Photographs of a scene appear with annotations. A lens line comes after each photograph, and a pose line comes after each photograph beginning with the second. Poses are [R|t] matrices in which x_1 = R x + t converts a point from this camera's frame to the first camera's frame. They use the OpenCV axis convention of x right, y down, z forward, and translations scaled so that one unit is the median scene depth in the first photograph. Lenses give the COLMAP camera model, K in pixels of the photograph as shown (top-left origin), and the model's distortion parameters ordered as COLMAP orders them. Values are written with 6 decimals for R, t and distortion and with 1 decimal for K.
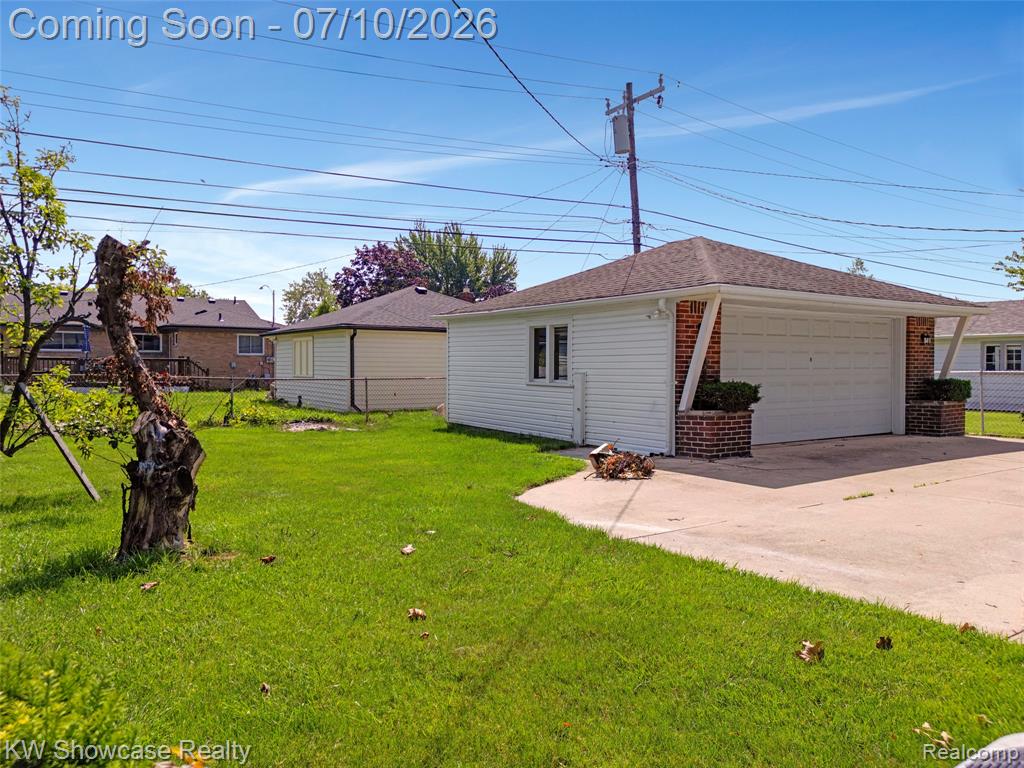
lens RADIAL K [[719.8, 0, 516.4], [0, 719.8, 377.9], [0, 0, 1]] dist [0.086173, -0.078814]
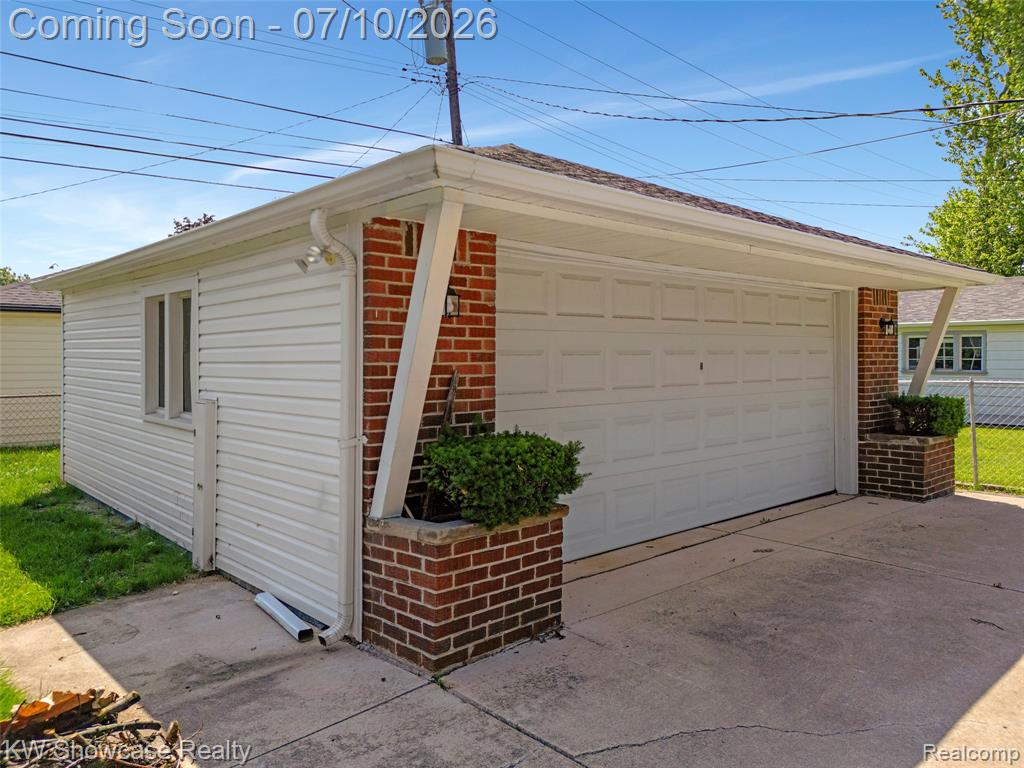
lens RADIAL K [[714.0, 0, 508.6], [0, 714.0, 357.2], [0, 0, 1]] dist [0.083155, 0.000211]
pose [[0.991040, -0.005233, 0.133460, 0.242097], [0.007505, 0.999835, -0.016530, -0.028823], [-0.133352, 0.017384, 0.990916, 0.616706]]
